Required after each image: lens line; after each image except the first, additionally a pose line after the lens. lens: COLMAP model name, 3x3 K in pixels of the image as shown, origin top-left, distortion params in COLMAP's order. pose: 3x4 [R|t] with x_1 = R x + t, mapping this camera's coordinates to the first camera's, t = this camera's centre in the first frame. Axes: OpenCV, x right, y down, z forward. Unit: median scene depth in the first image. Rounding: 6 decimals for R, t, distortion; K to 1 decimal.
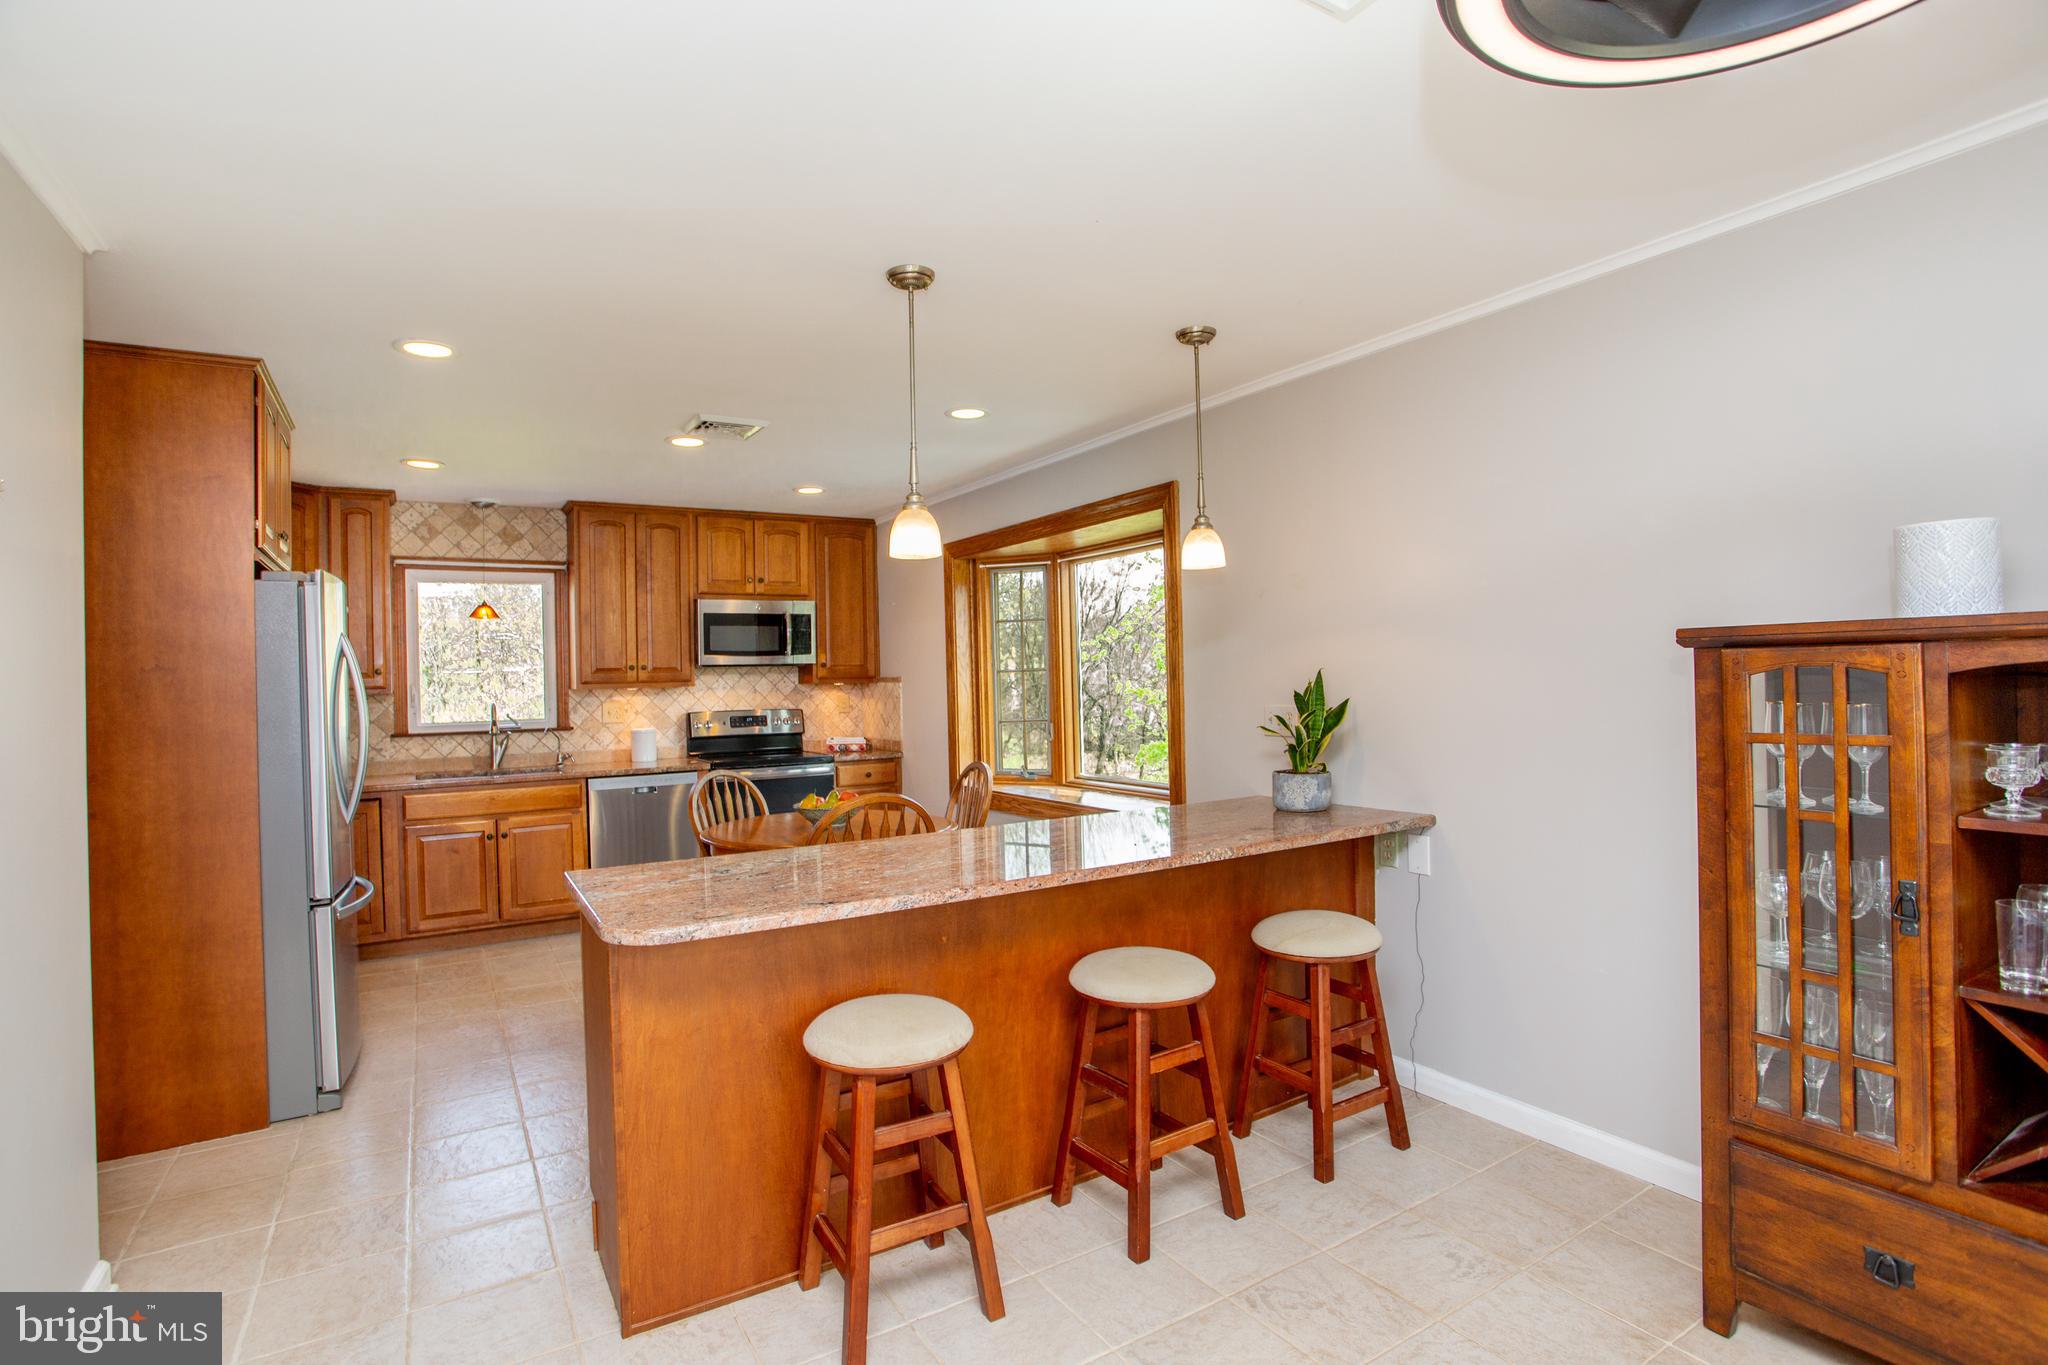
lens RADIAL K [[993.9, 0, 1007.2], [0, 993.9, 670.6], [0, 0, 1]] dist [-0.078989, 0.034159]
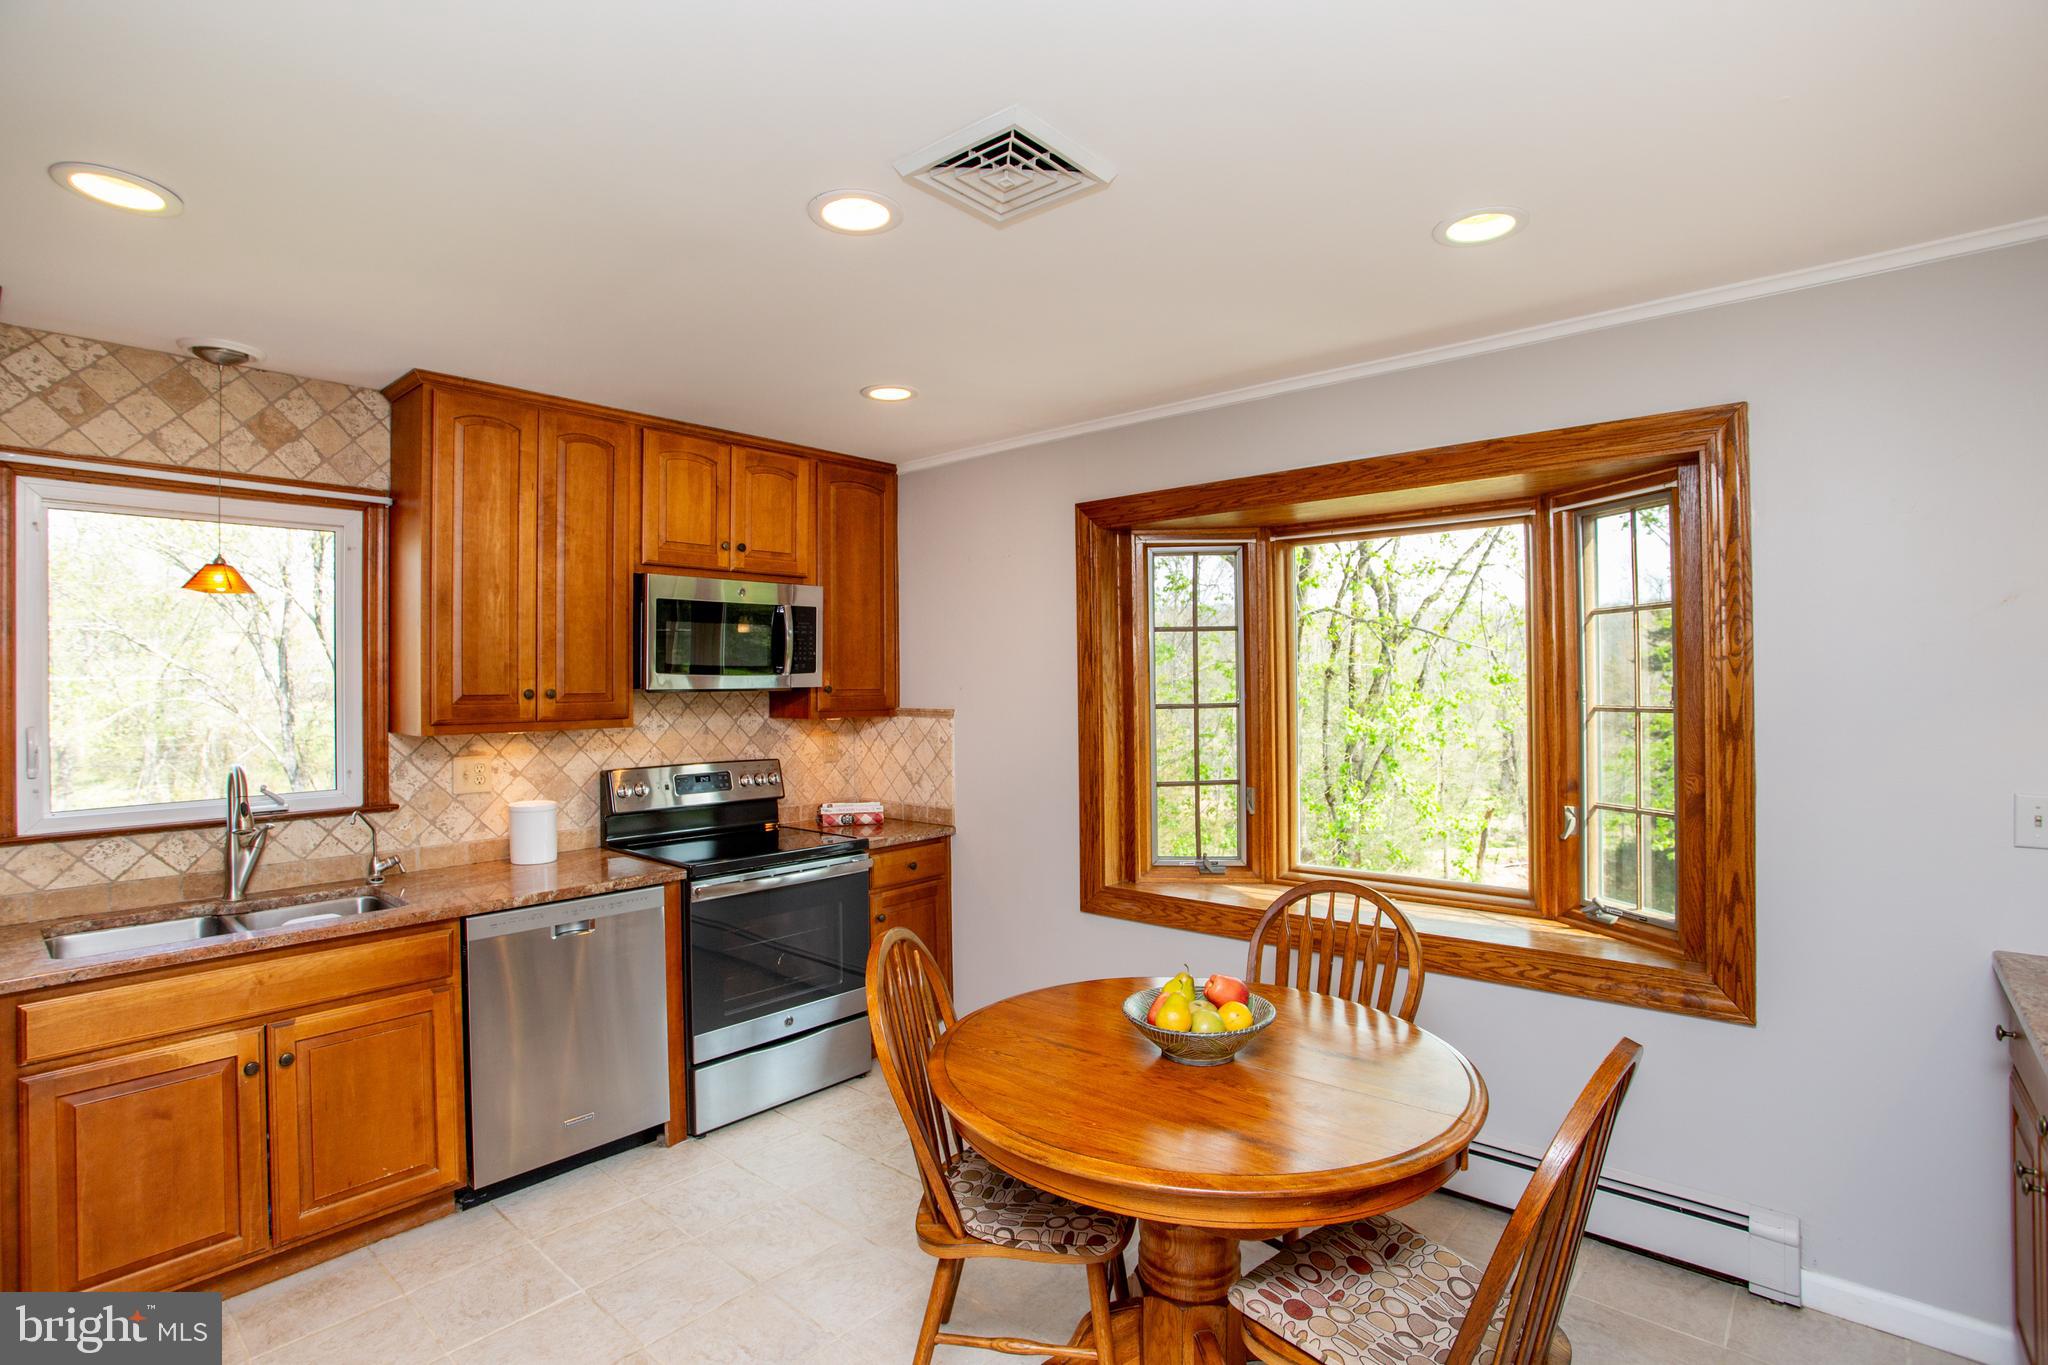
lens RADIAL K [[993.9, 0, 1007.2], [0, 993.9, 670.6], [0, 0, 1]] dist [-0.078989, 0.034159]
pose [[0.955821, 0.016373, 0.293493, -0.283318], [-0.013976, 0.999850, -0.010264, -0.013781], [-0.293617, 0.005708, 0.955906, 0.404944]]
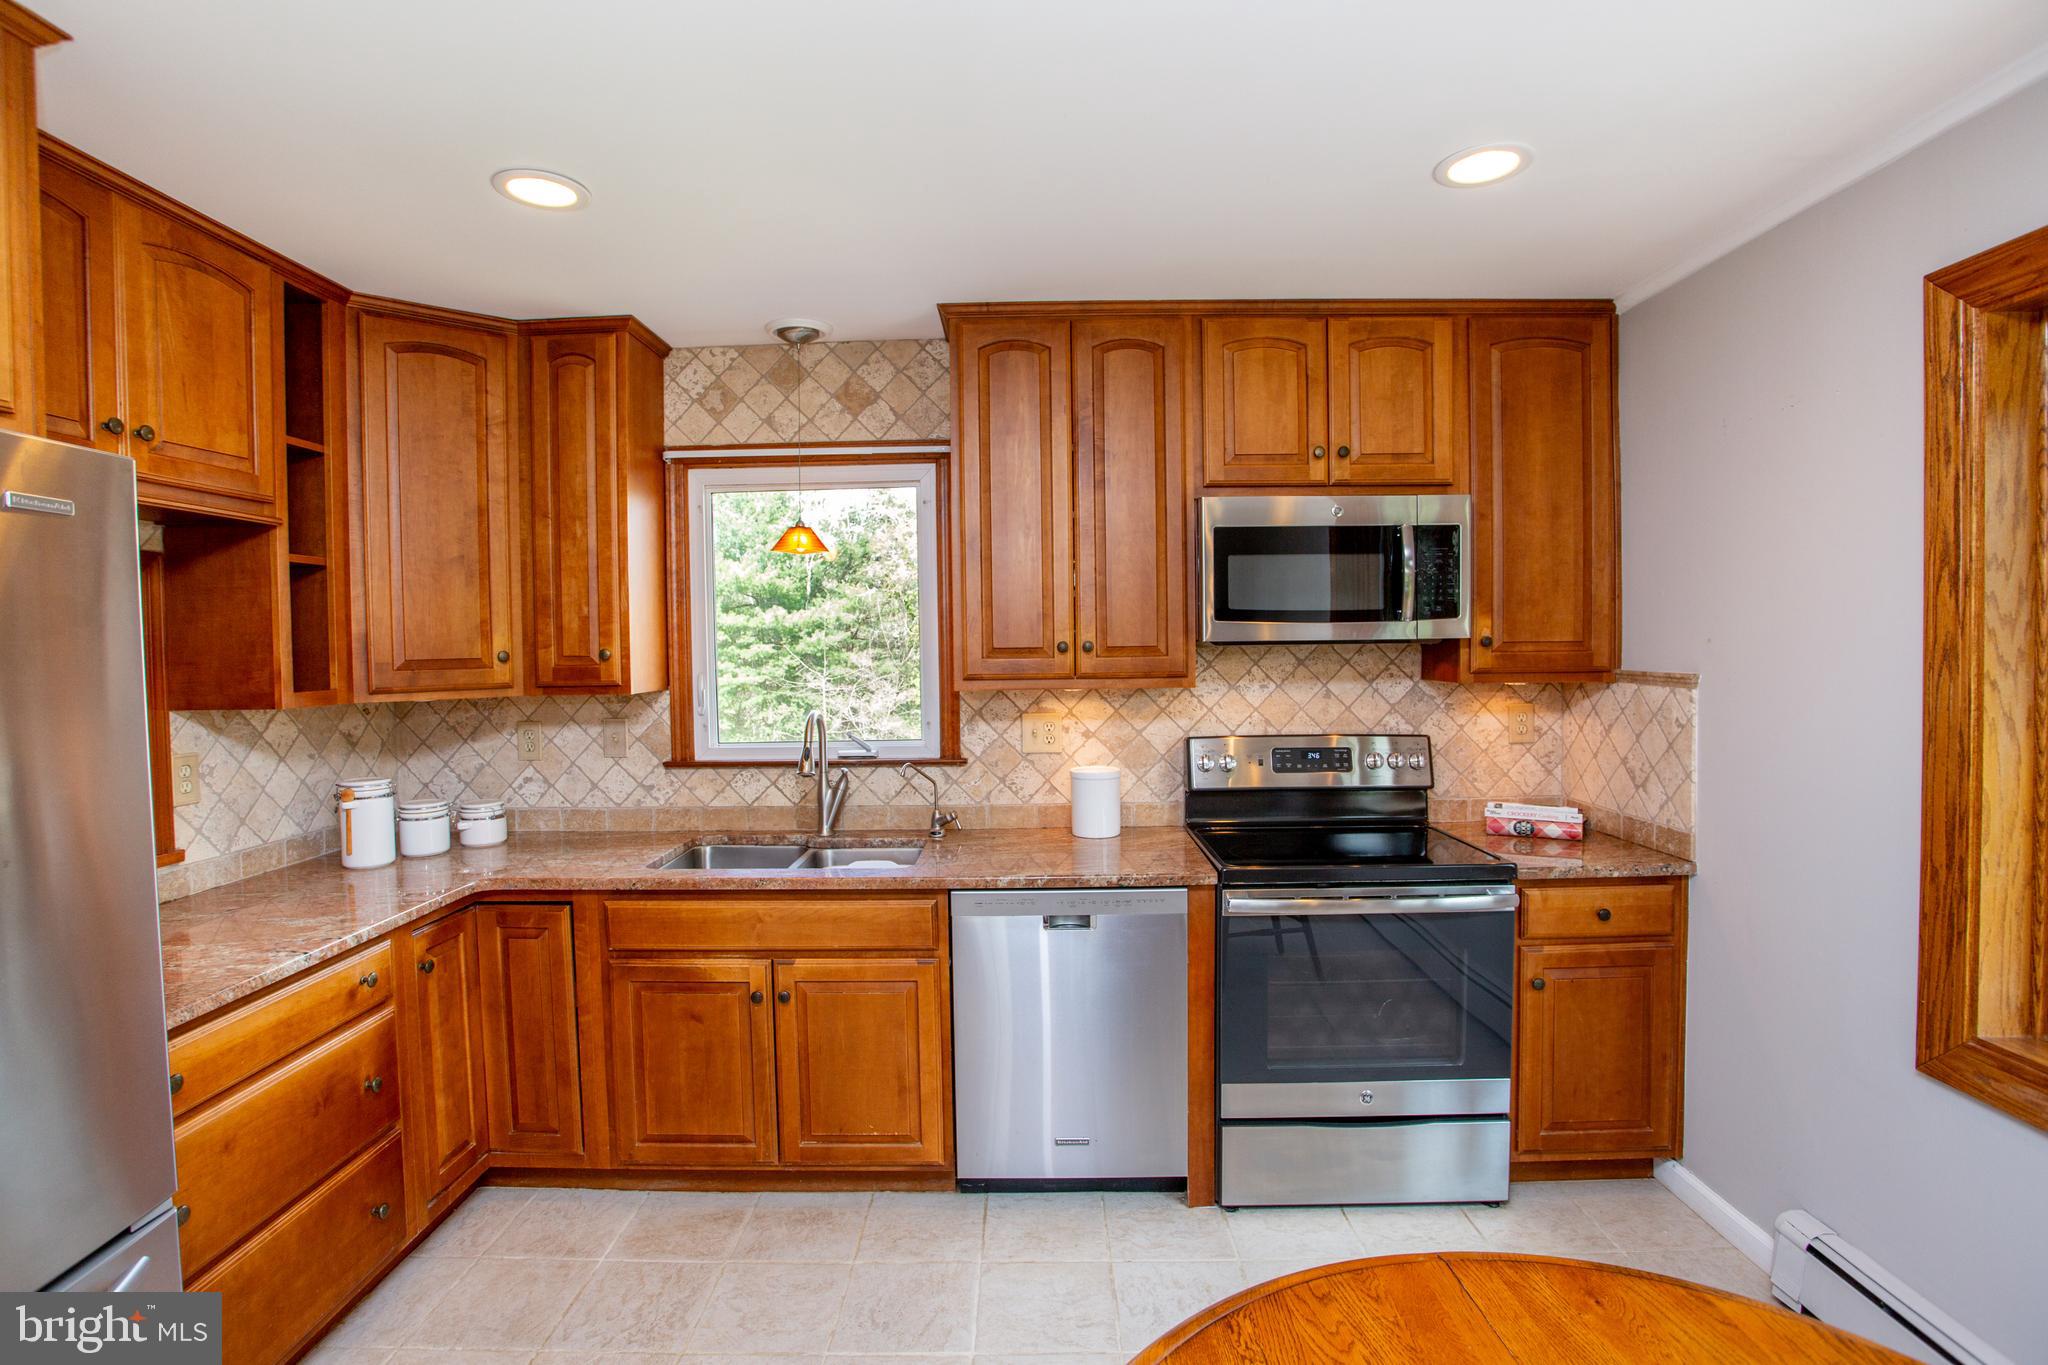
lens RADIAL K [[993.9, 0, 1007.2], [0, 993.9, 670.6], [0, 0, 1]] dist [-0.078989, 0.034159]
pose [[0.844771, 0.026038, -0.534494, -0.144881], [-0.001864, 0.998953, 0.045717, -0.013318], [0.535124, -0.037624, 0.843935, 0.569427]]
